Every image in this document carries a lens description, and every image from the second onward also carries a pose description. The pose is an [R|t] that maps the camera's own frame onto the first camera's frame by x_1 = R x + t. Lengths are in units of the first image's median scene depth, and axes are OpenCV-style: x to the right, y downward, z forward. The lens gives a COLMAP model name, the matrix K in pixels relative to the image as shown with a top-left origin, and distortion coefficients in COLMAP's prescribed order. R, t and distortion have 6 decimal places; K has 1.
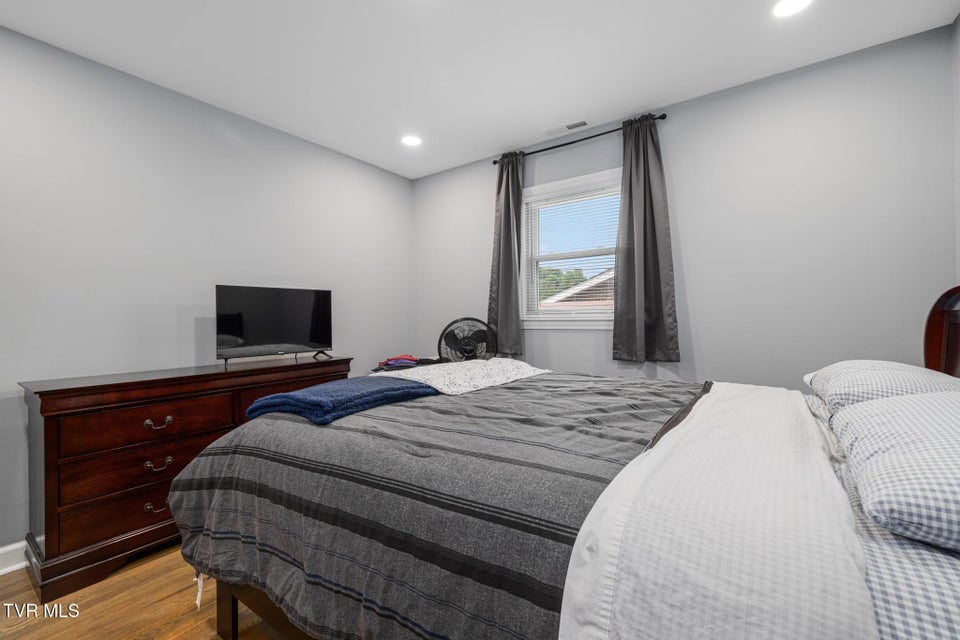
lens RADIAL K [[404.6, 0, 480.0], [0, 404.6, 320.0], [0, 0, 1]] dist [0.001525, 0.000111]
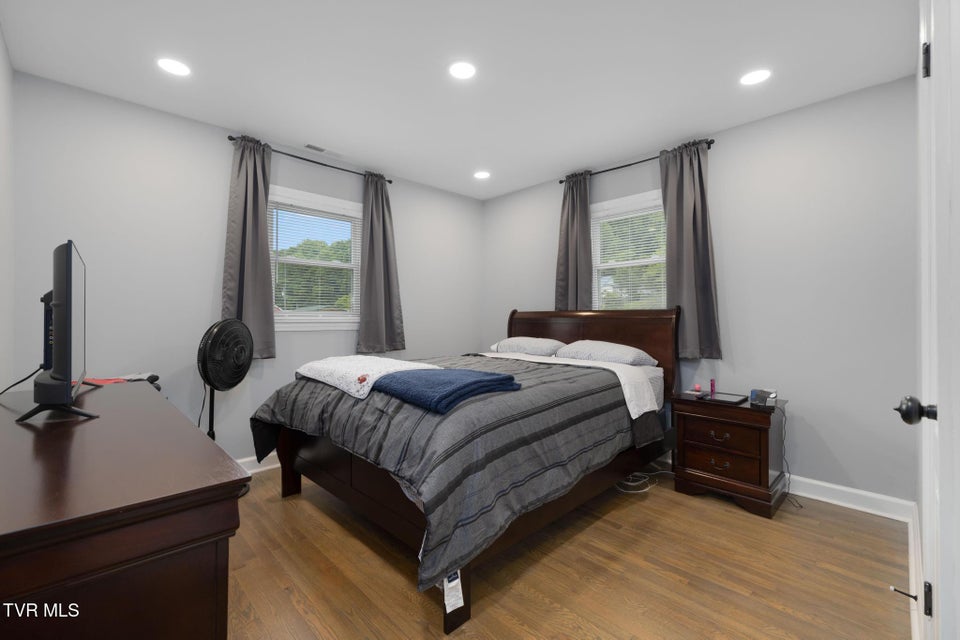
lens RADIAL K [[404.6, 0, 480.0], [0, 404.6, 320.0], [0, 0, 1]] dist [0.001525, 0.000111]
pose [[0.196163, 0.009263, 0.980528, -0.844352], [0.002597, 0.999947, -0.009966, 0.007573], [-0.980568, 0.004501, 0.196129, 0.377626]]
